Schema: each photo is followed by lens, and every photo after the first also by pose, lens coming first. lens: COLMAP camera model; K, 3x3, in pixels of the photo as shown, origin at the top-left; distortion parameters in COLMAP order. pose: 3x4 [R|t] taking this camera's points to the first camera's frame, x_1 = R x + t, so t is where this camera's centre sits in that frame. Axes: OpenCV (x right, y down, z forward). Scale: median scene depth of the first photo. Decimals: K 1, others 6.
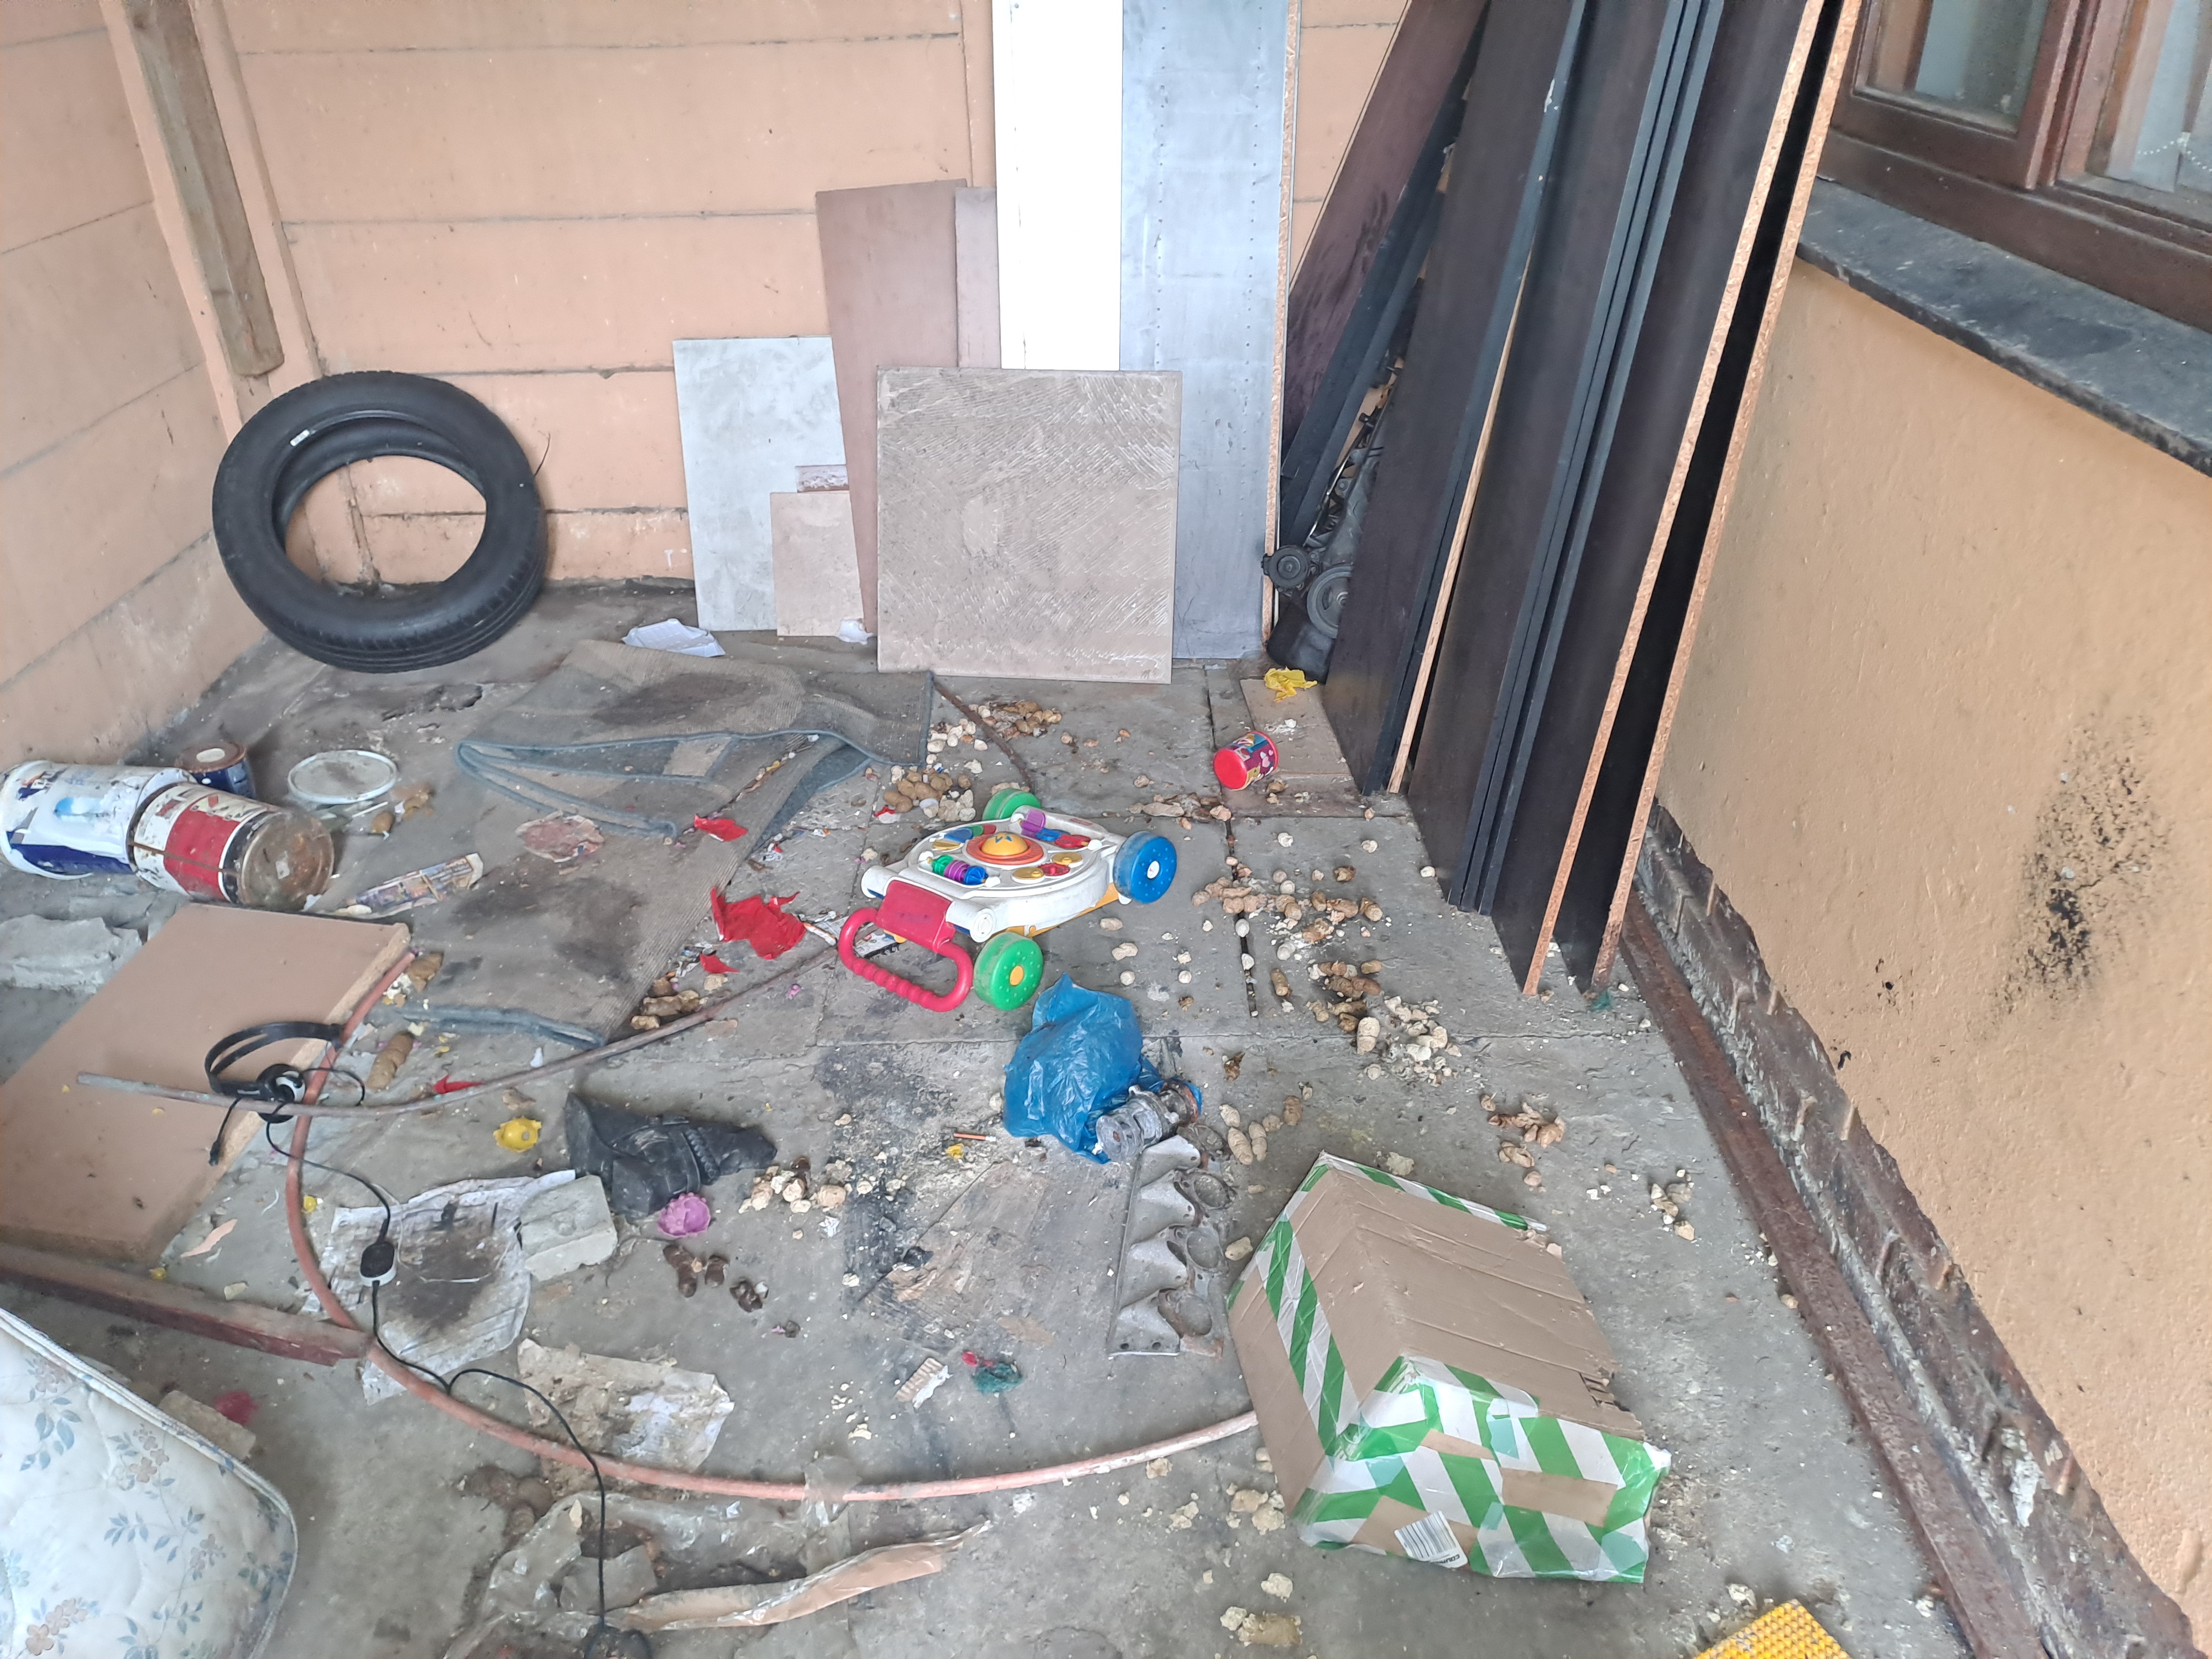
lens RADIAL K [[1617.3, 0, 1089.9], [0, 1617.3, 827.9], [0, 0, 1]] dist [0.125058, -0.177728]
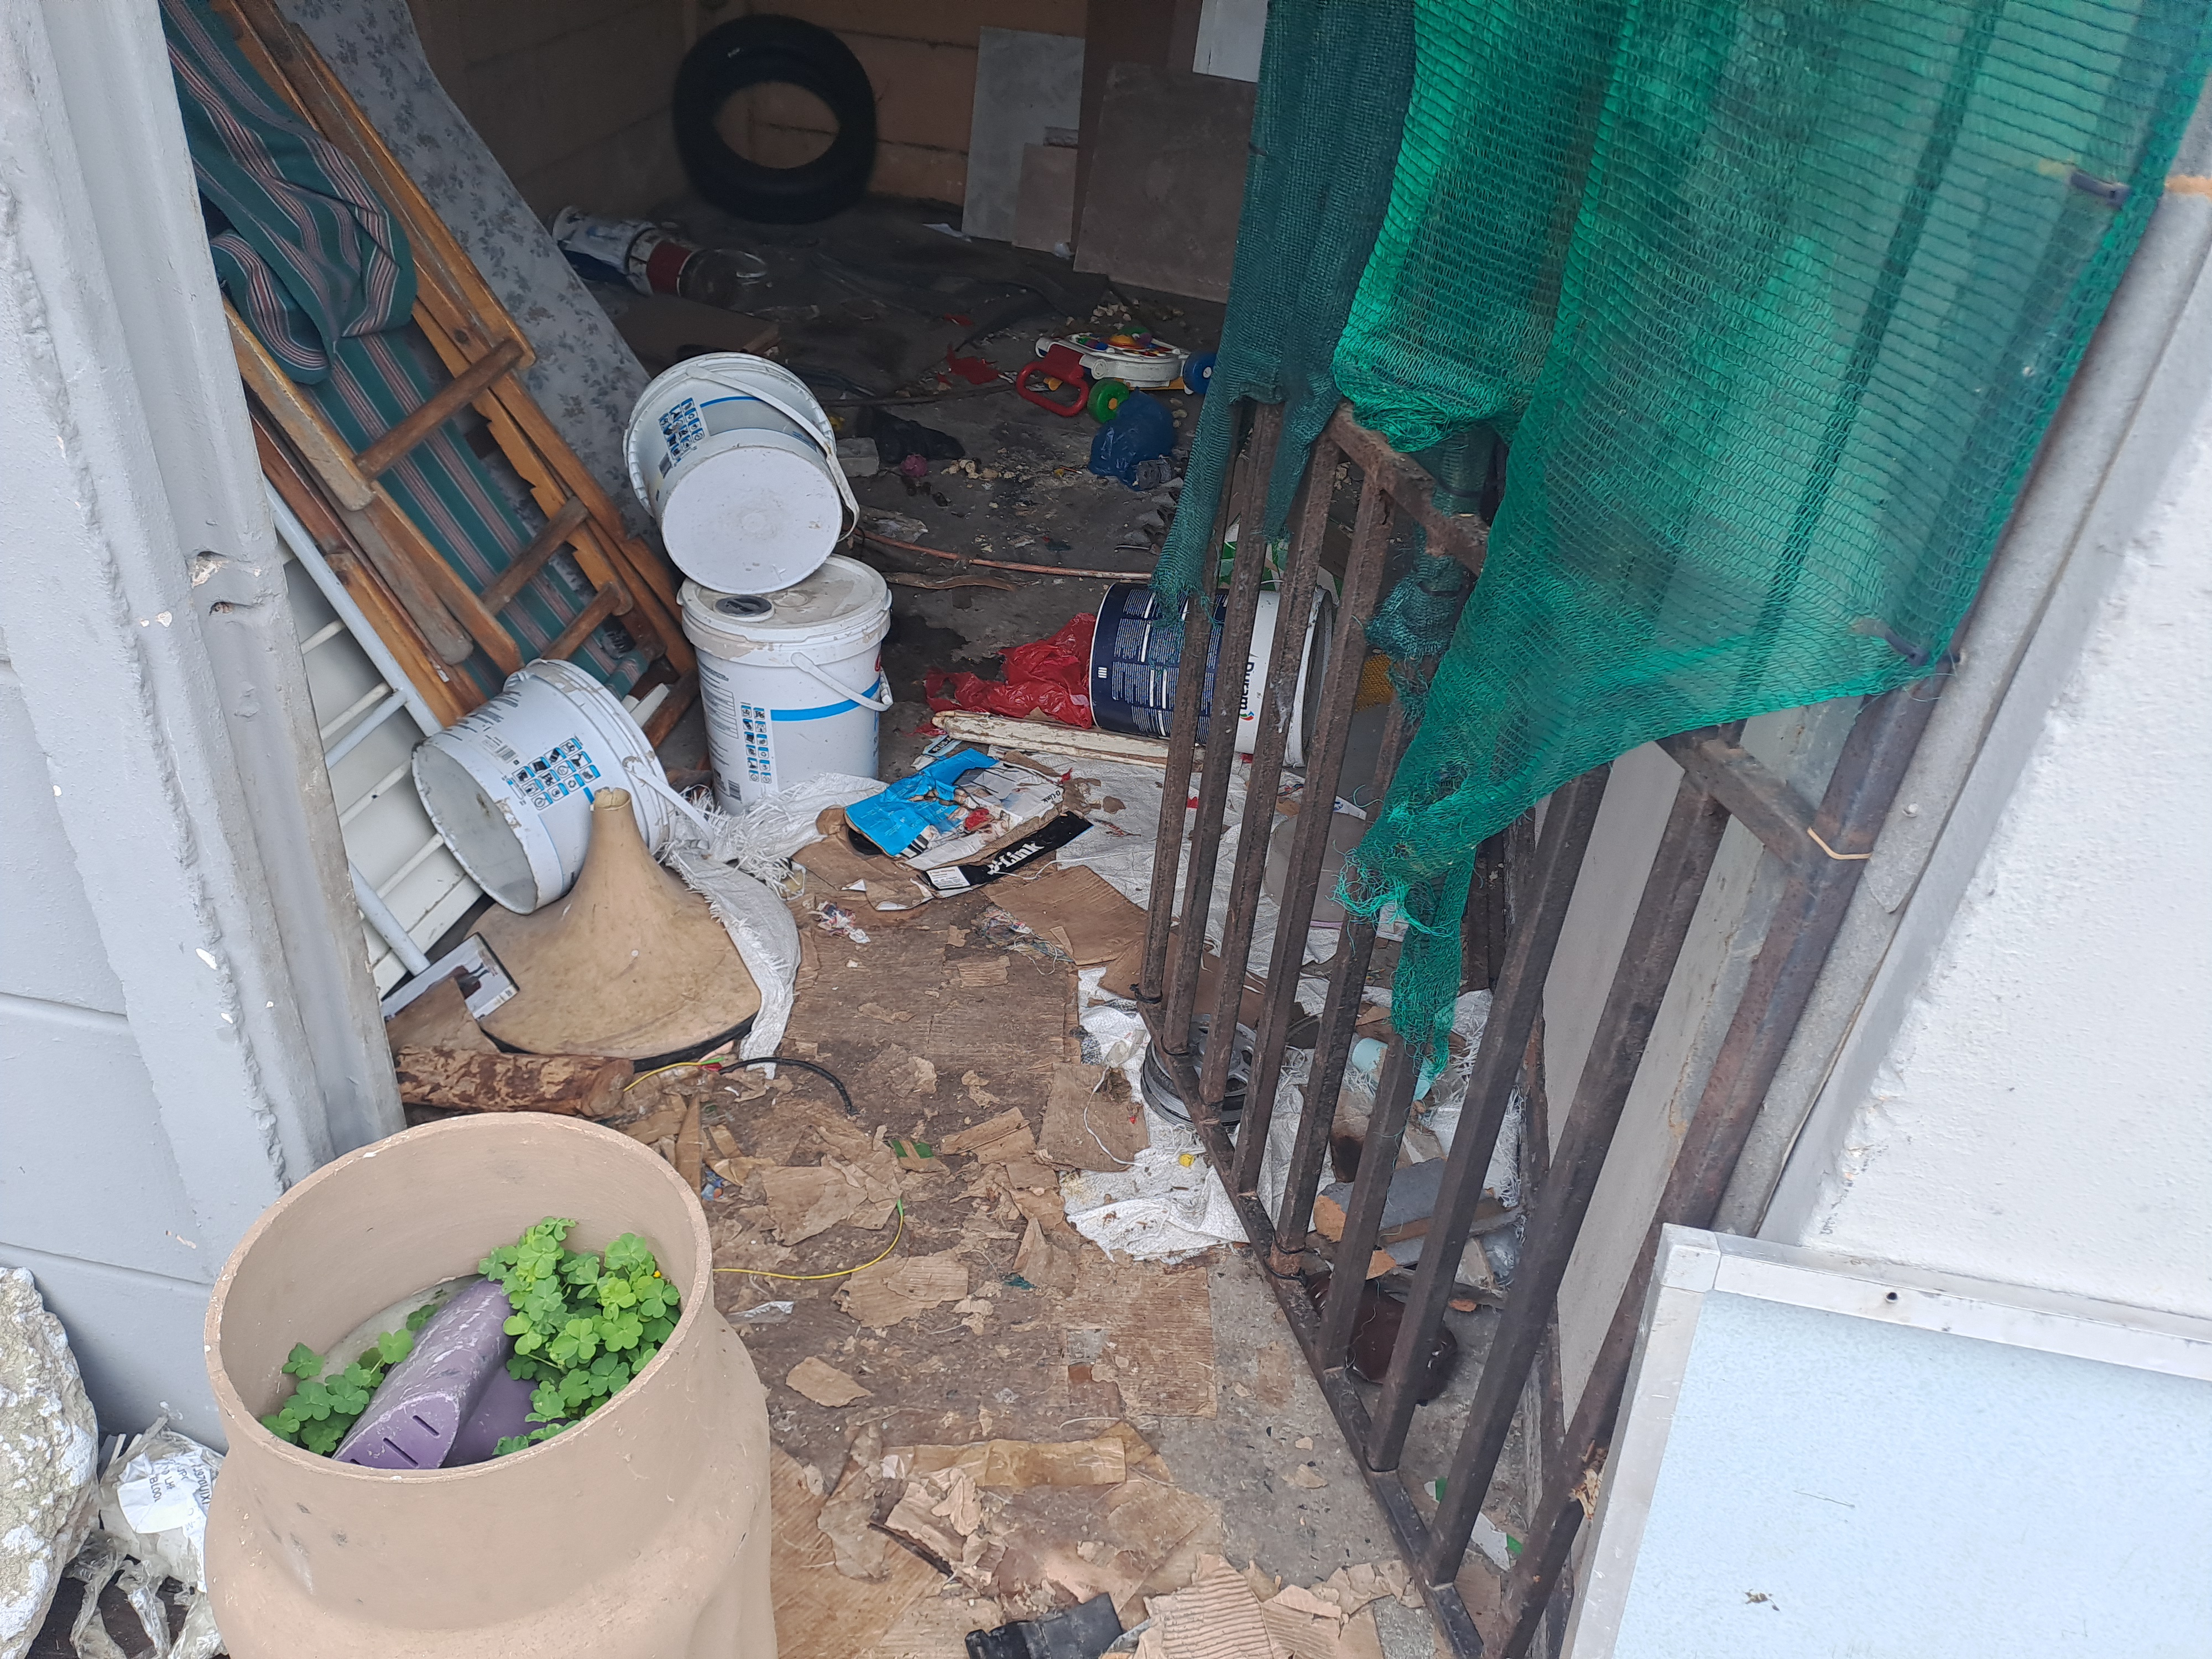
lens RADIAL K [[1620.0, 0, 1099.2], [0, 1620.0, 835.9], [0, 0, 1]] dist [0.135073, -0.192430]
pose [[0.976276, 0.197811, -0.088069, 0.165582], [-0.190091, 0.977737, 0.088864, 0.348309], [0.103687, -0.070014, 0.992143, -0.685607]]
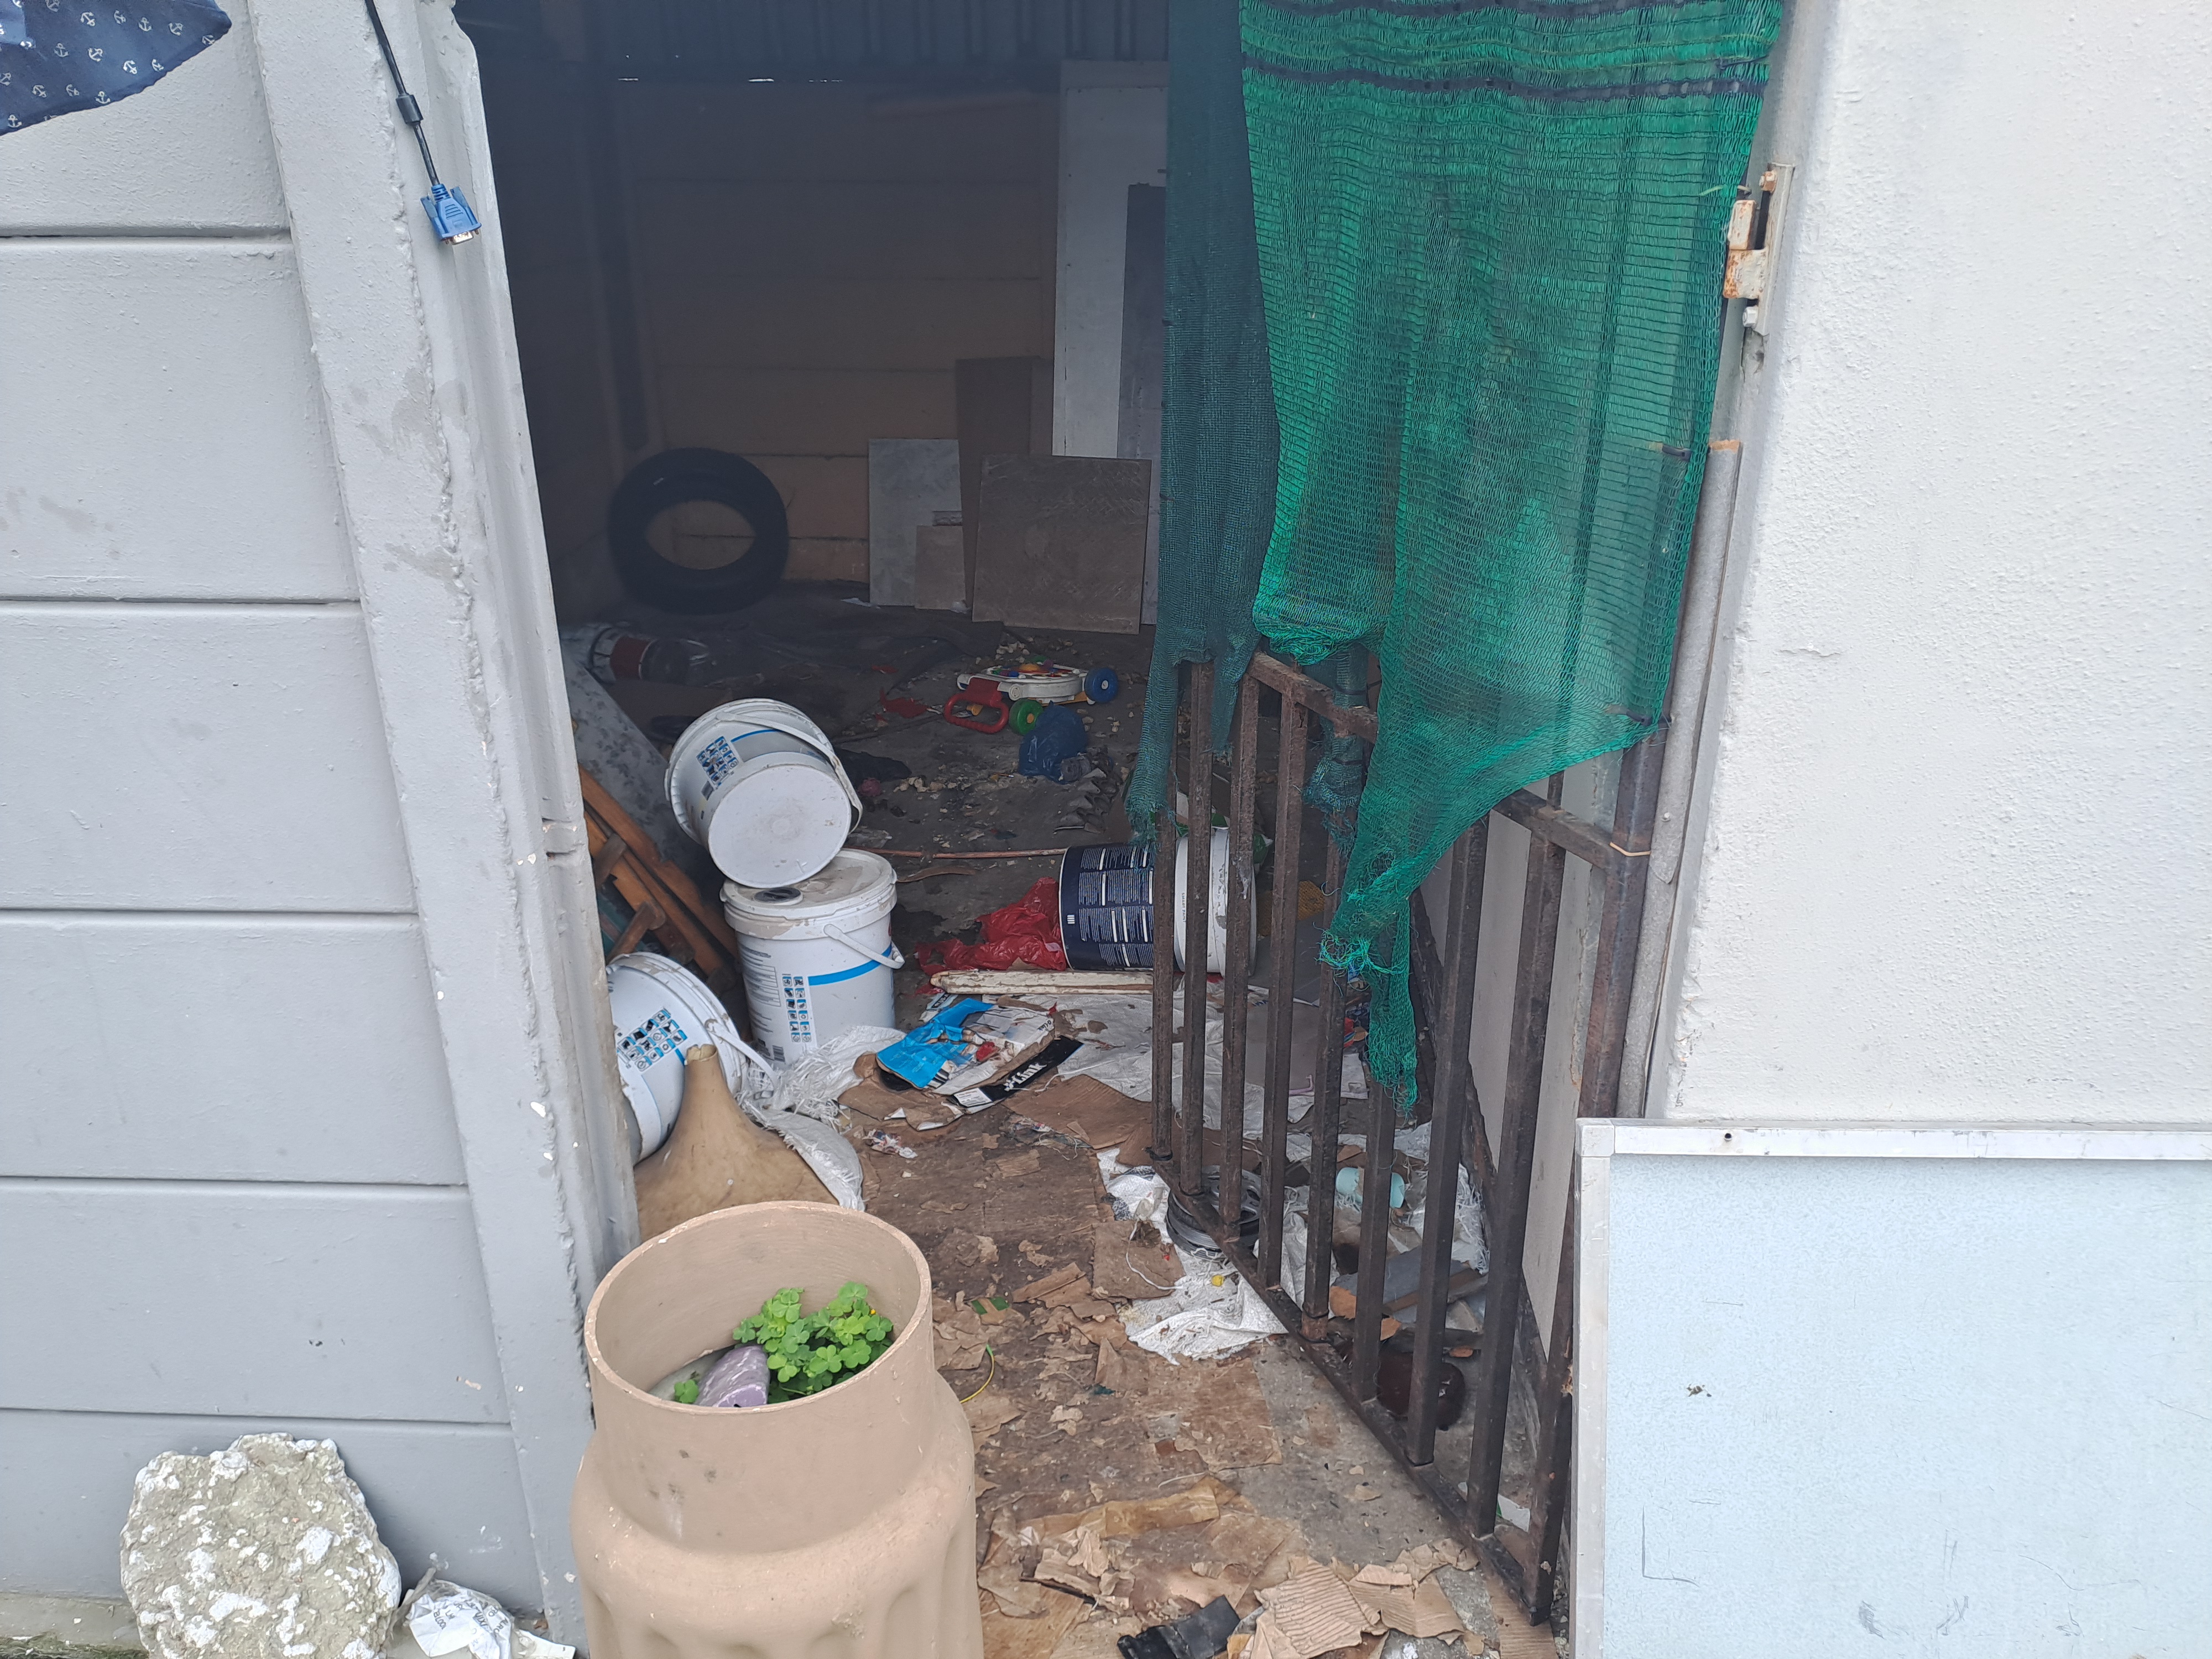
lens RADIAL K [[1619.7, 0, 1106.0], [0, 1619.7, 829.5], [0, 0, 1]] dist [0.135494, -0.182181]
pose [[0.997688, 0.048494, -0.047606, 0.136291], [-0.054117, 0.990682, -0.124983, 0.426479], [0.041101, 0.127270, 0.991016, -0.887211]]
